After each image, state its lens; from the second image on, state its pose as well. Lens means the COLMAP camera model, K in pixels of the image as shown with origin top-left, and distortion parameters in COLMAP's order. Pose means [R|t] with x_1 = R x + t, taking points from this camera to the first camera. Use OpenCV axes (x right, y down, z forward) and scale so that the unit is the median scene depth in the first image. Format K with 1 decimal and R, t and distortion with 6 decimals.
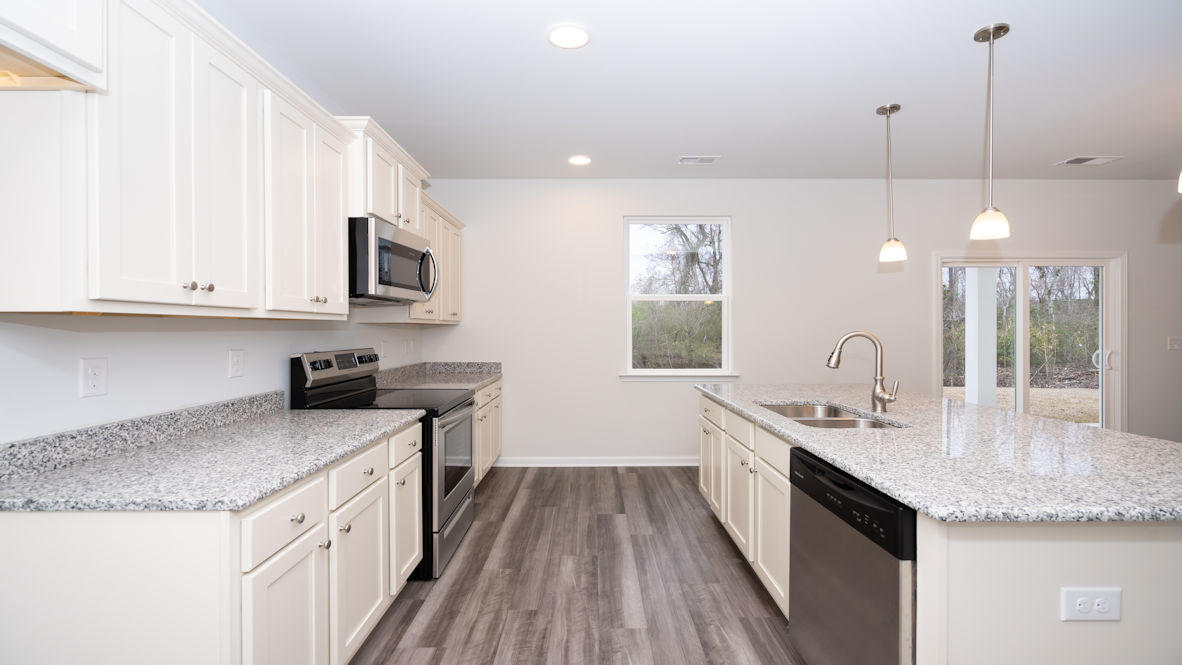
lens RADIAL K [[533.9, 0, 582.8], [0, 533.9, 331.6], [0, 0, 1]] dist [-0.007846, 0.003087]
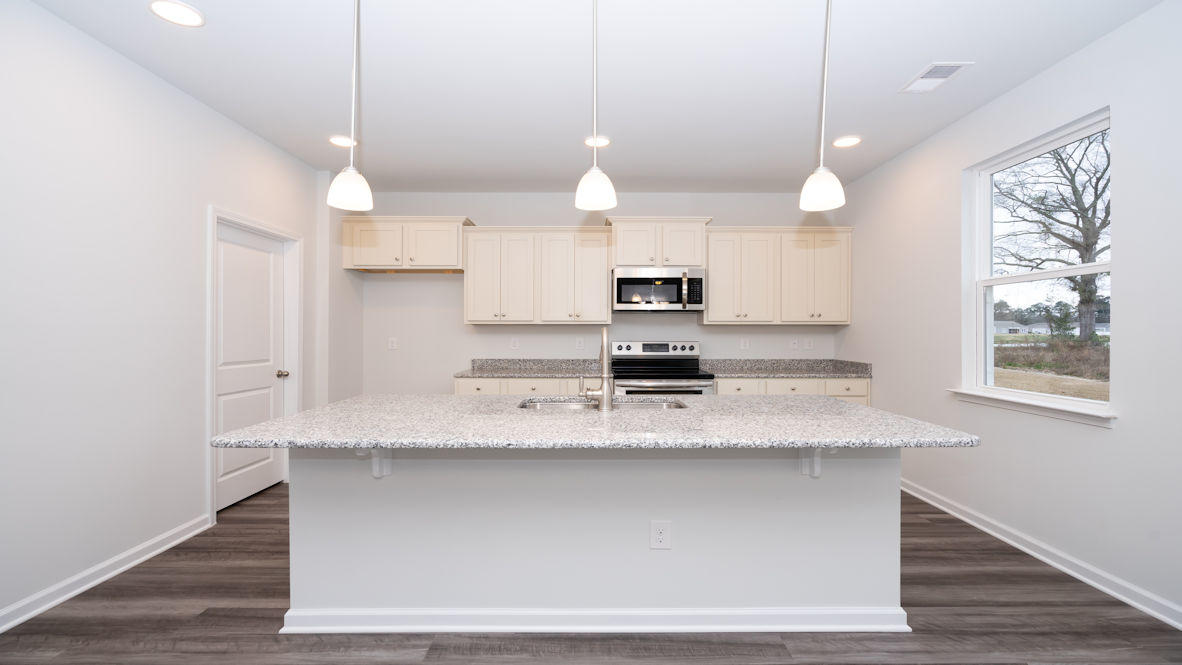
lens RADIAL K [[533.9, 0, 596.1], [0, 533.9, 329.2], [0, 0, 1]] dist [-0.007846, 0.003087]
pose [[0.023052, -0.005189, -0.999721, 1.455999], [-0.005809, 0.999969, -0.005324, 0.008326], [0.999717, 0.005930, 0.023021, 0.895605]]
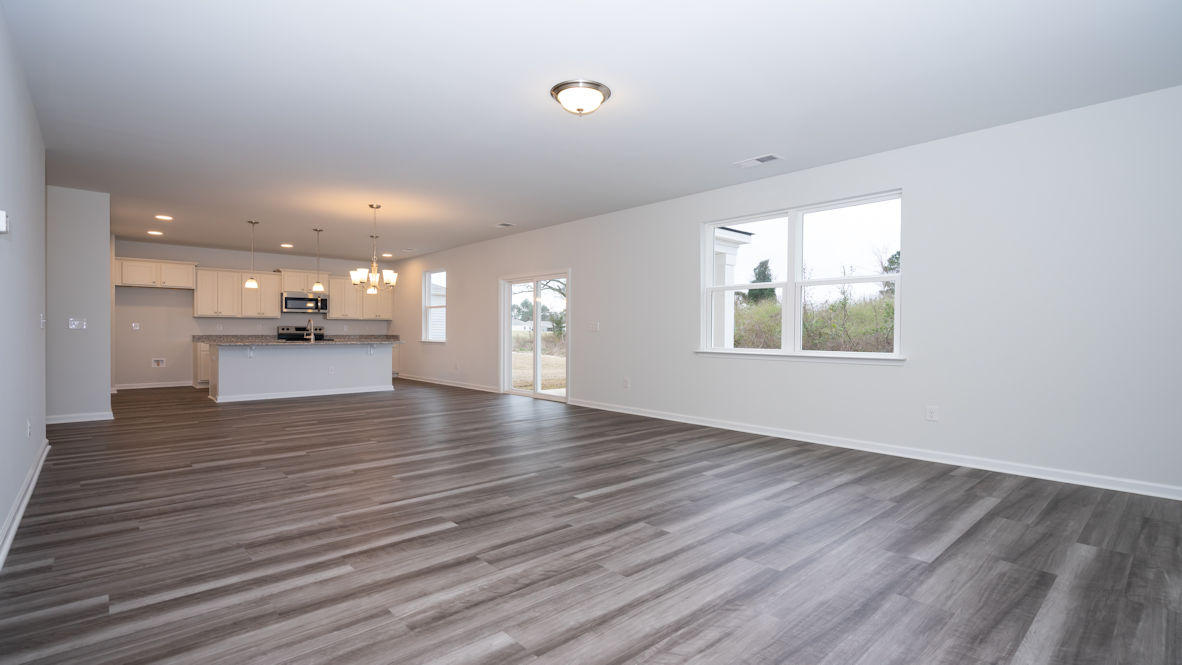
lens RADIAL K [[533.9, 0, 608.3], [0, 533.9, 331.0], [0, 0, 1]] dist [-0.007846, 0.003087]
pose [[0.688897, 0.004722, -0.724843, 4.242487], [-0.009346, 0.999954, -0.002369, 0.065938], [0.724799, 0.008406, 0.688910, 0.006589]]
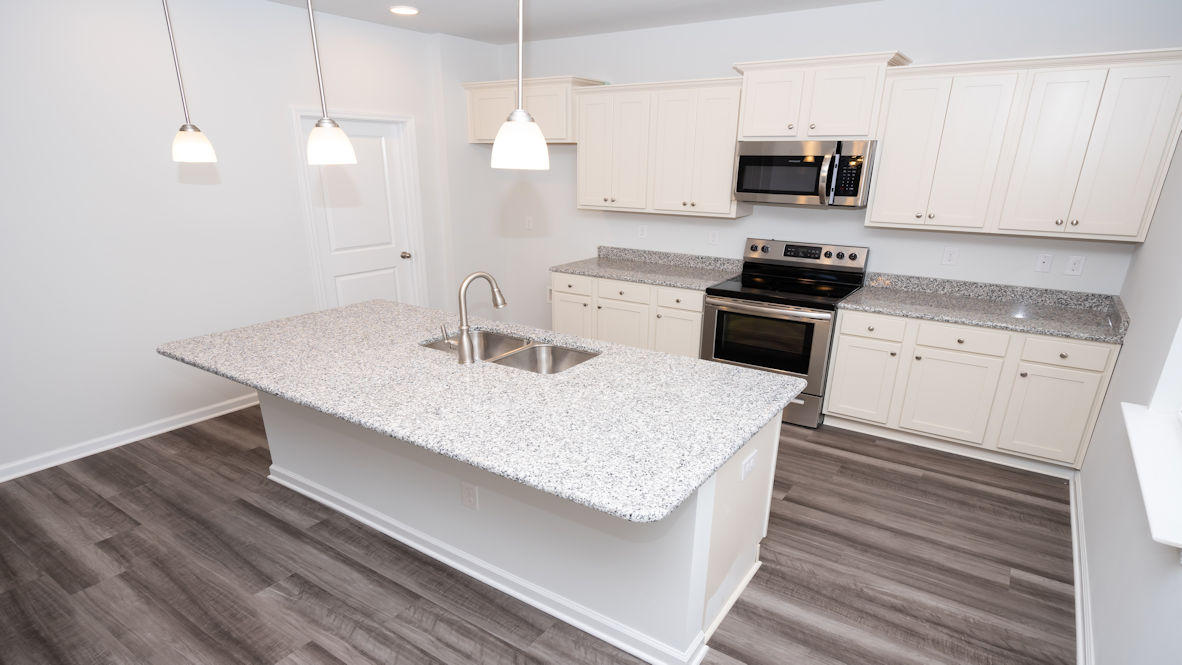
lens RADIAL K [[623.0, 0, 581.8], [0, 623.0, 391.8], [0, 0, 1]] dist [0.005971, 0.001097]
pose [[-0.545841, 0.288896, -0.786509, 1.264869], [-0.013947, 0.935417, 0.353272, -0.170599], [0.837773, 0.203800, -0.506559, 1.598038]]
